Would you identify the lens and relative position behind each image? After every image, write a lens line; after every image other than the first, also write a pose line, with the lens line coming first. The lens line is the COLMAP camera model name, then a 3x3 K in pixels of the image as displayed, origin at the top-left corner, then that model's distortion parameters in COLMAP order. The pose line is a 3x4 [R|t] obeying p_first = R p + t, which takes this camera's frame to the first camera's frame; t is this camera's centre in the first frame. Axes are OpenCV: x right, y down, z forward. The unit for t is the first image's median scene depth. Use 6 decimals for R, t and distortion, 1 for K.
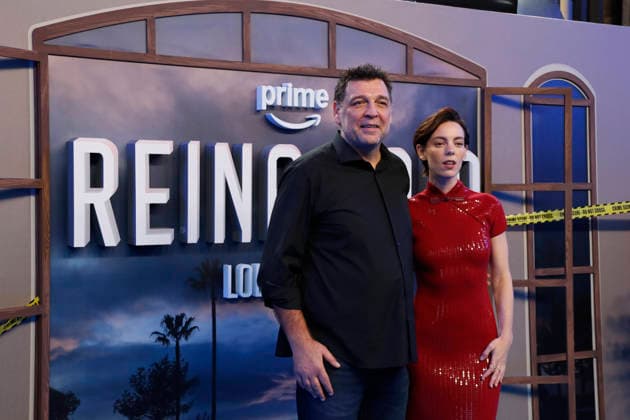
lens RADIAL K [[1612.0, 0, 300.9], [0, 1612.0, 222.7], [0, 0, 1]] dist [0.359891, 0.601117]
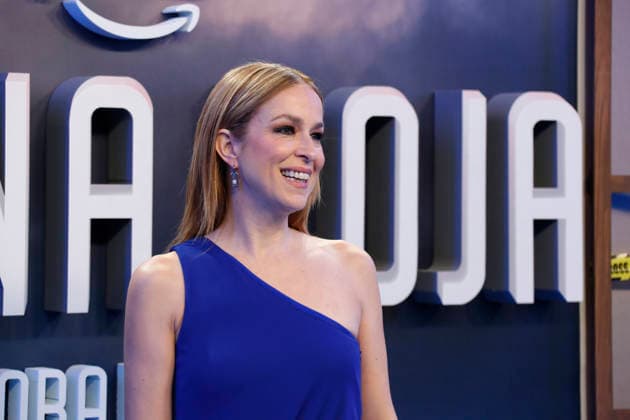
lens RADIAL K [[2753.1, 0, 337.8], [0, 2753.1, 199.3], [0, 0, 1]] dist [1.038531, -1.769624]
pose [[0.999746, 0.004557, 0.022094, 0.032265], [-0.004187, 0.999851, -0.016738, -0.005631], [-0.022167, 0.016641, 0.999616, 0.291556]]
